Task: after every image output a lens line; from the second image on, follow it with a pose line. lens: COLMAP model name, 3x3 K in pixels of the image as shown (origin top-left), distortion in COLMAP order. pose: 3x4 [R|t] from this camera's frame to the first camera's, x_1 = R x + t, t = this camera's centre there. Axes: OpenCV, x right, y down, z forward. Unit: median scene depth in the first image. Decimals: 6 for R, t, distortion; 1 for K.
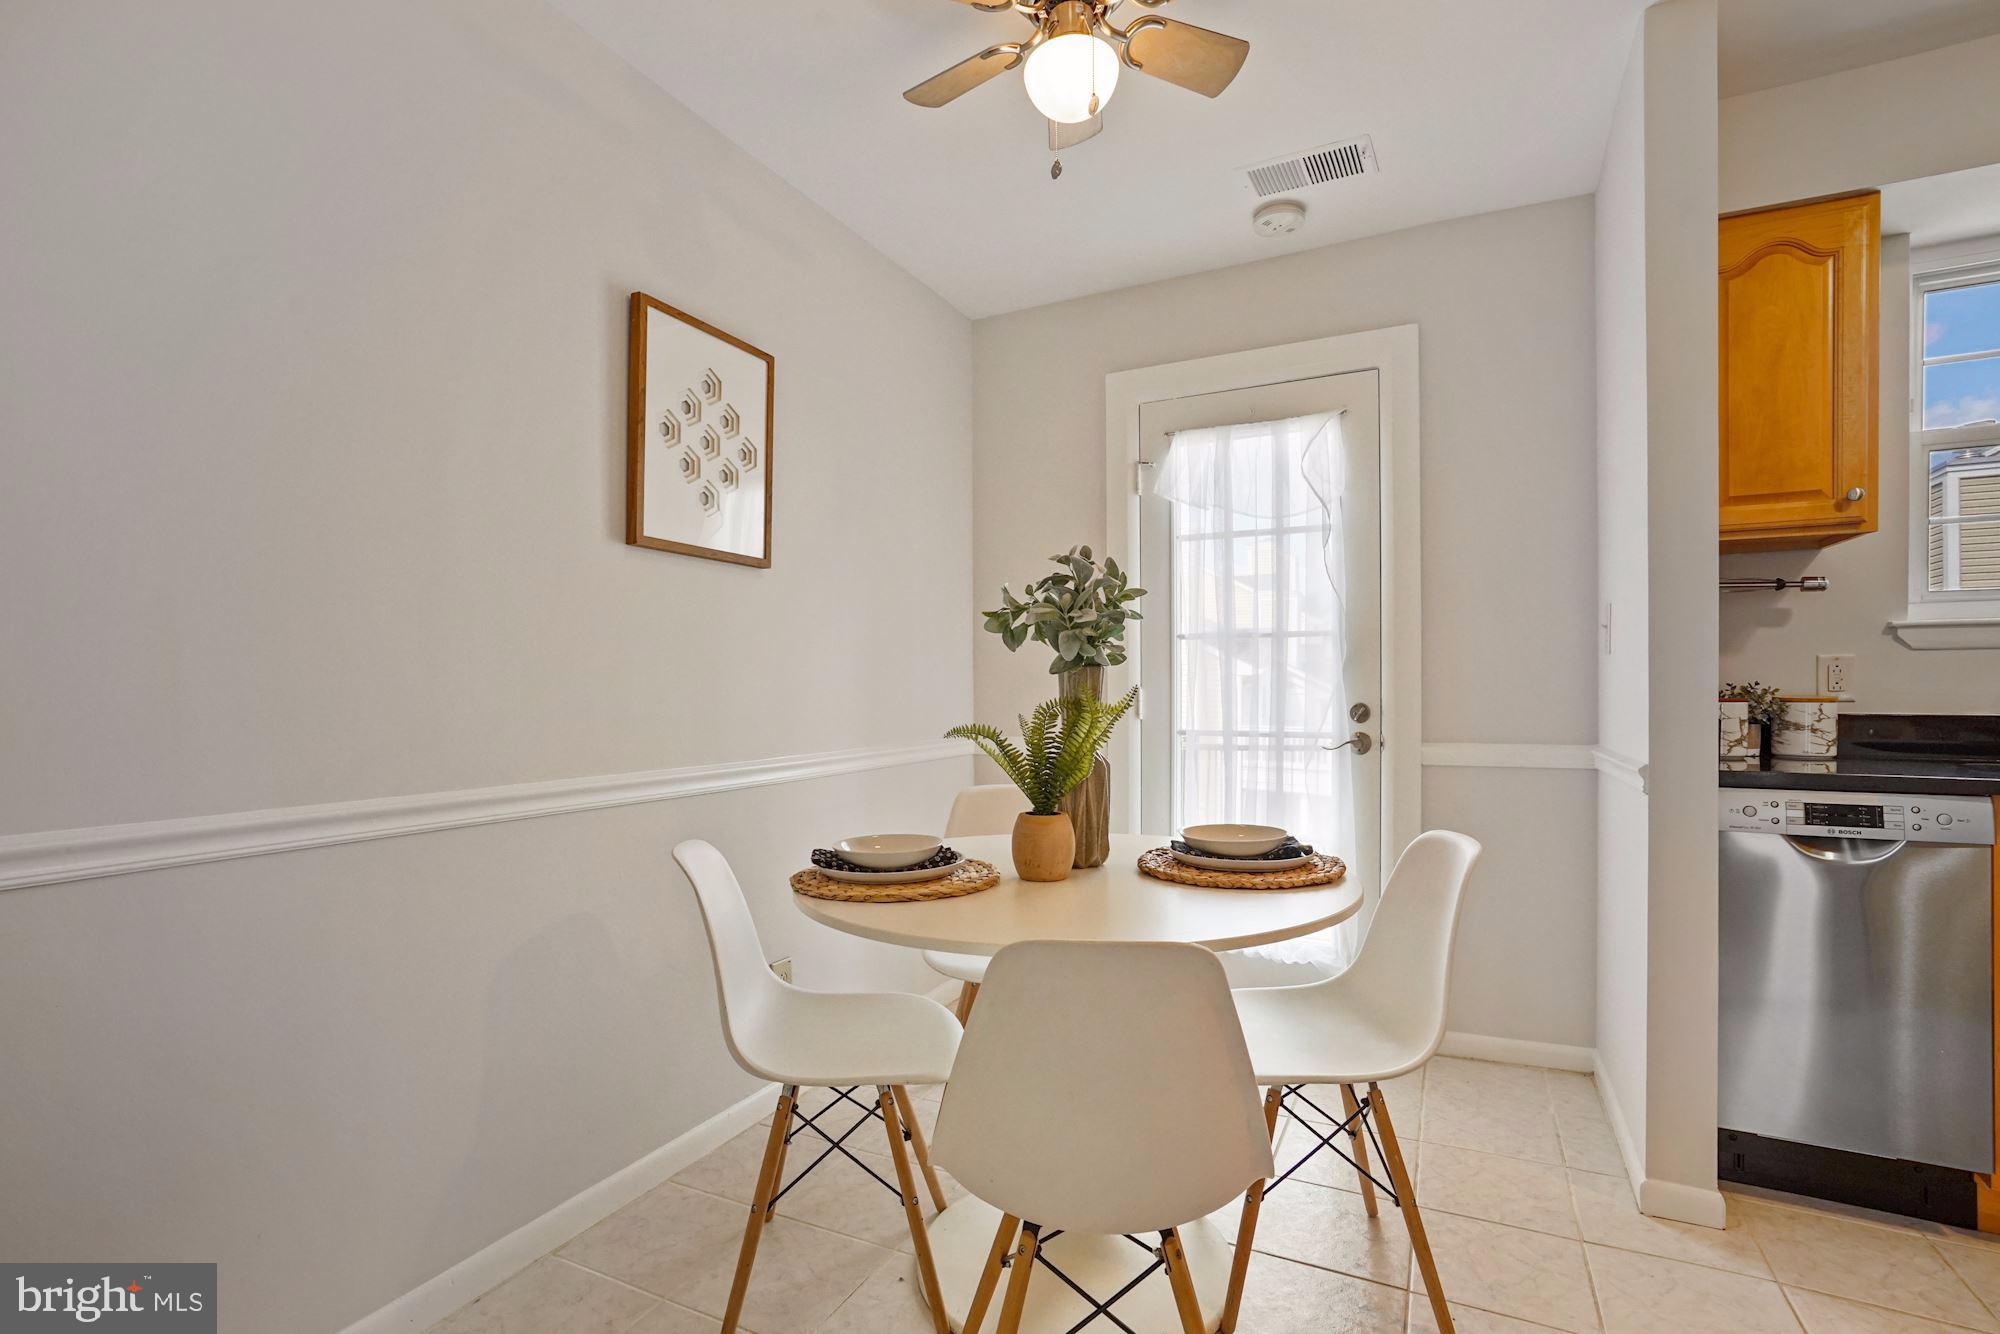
lens RADIAL K [[925.1, 0, 1000.2], [0, 925.1, 685.3], [0, 0, 1]] dist [-0.029614, 0.006252]
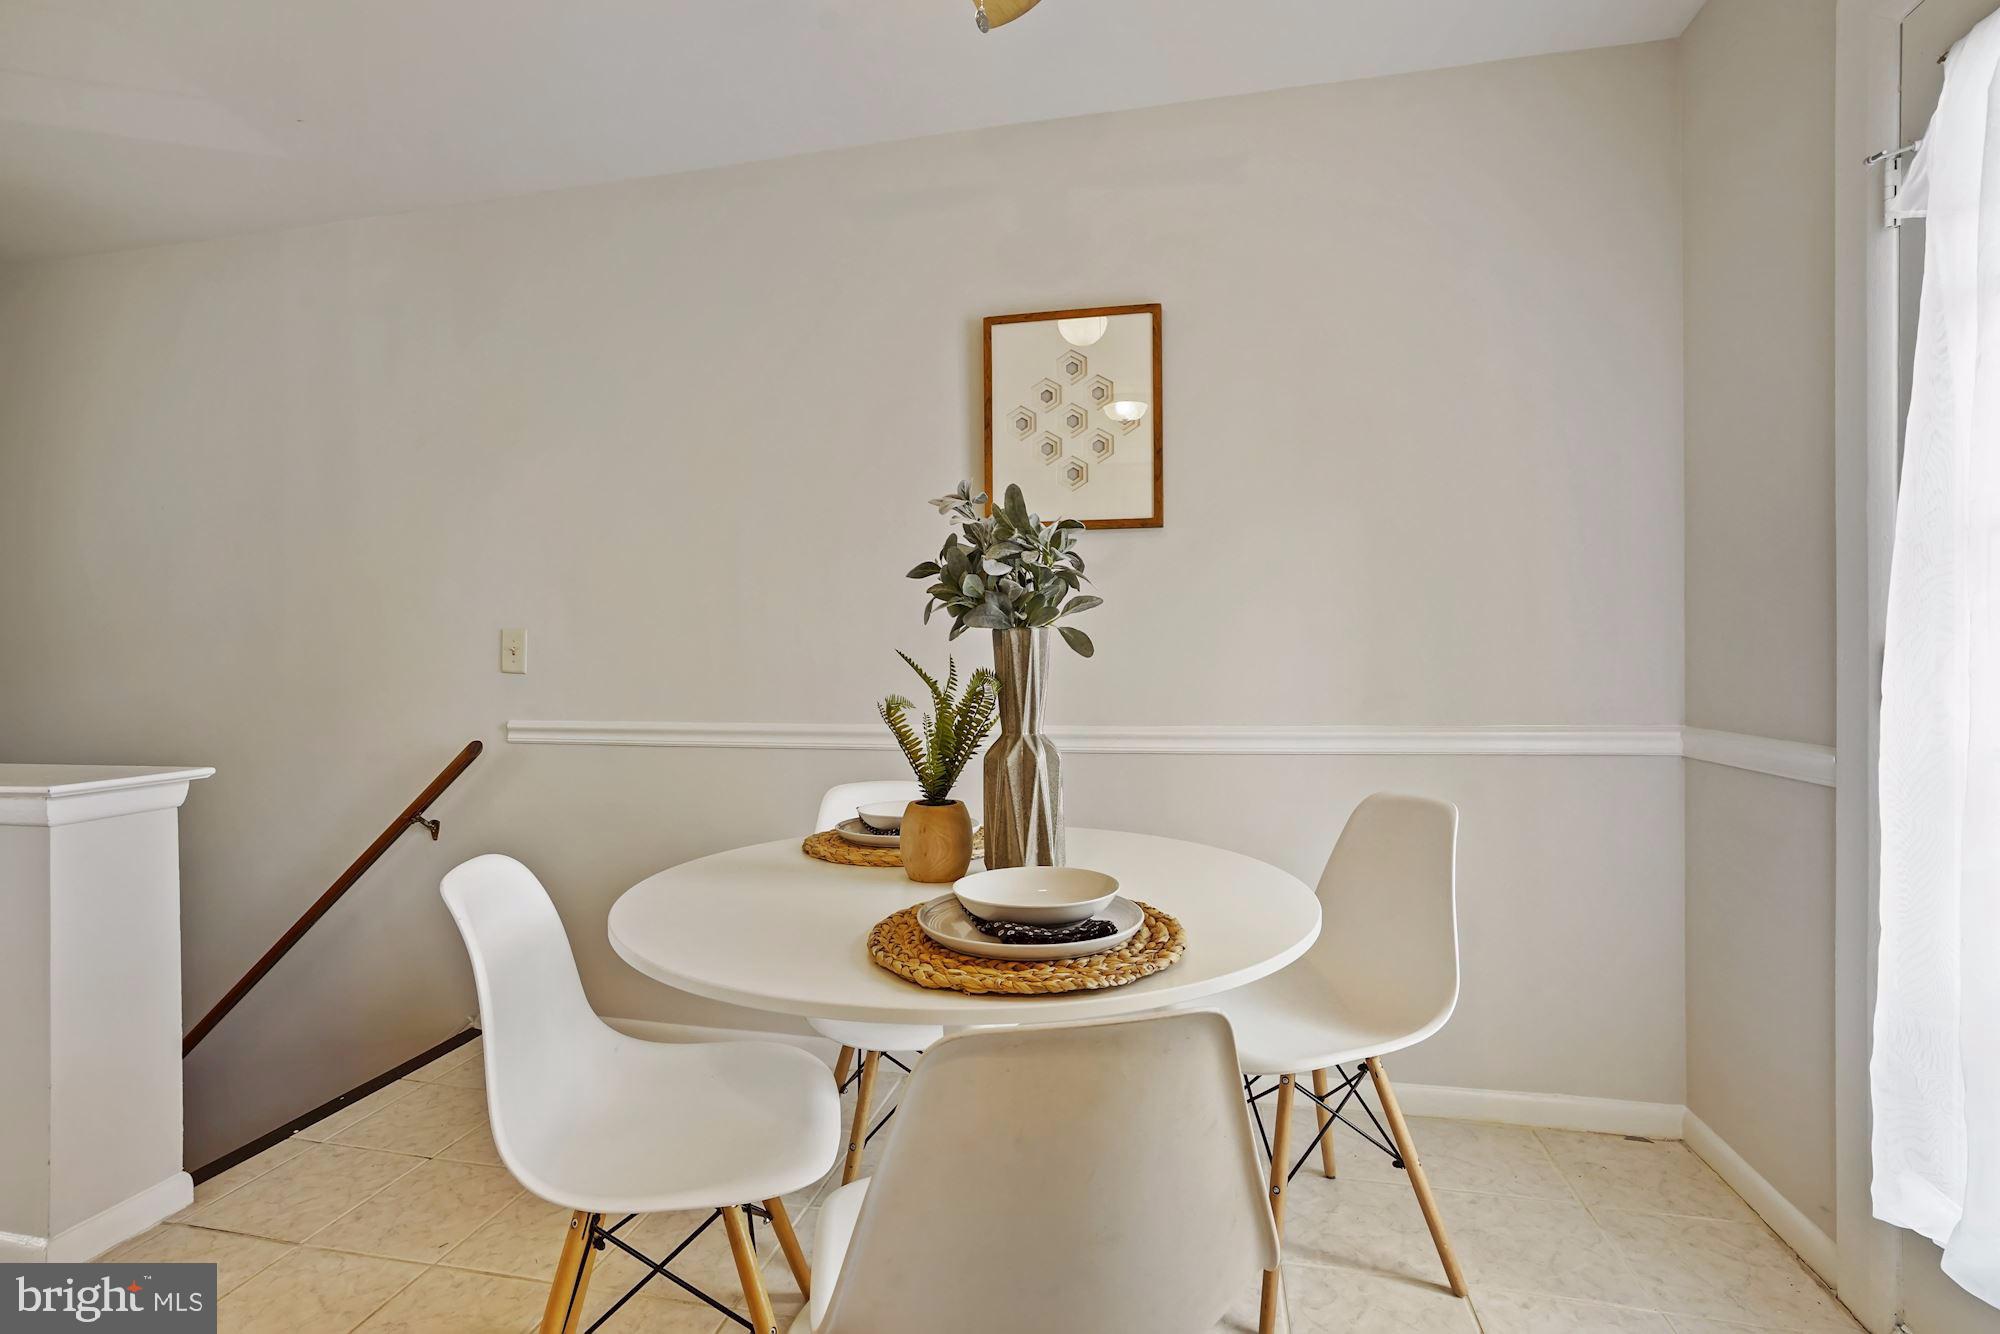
lens RADIAL K [[925.1, 0, 1005.1], [0, 925.1, 656.2], [0, 0, 1]] dist [-0.029614, 0.006252]
pose [[0.263155, 0.003808, -0.964746, 0.684209], [0.008765, 0.999941, 0.006338, -0.002350], [0.964714, -0.010124, 0.263106, 0.650658]]
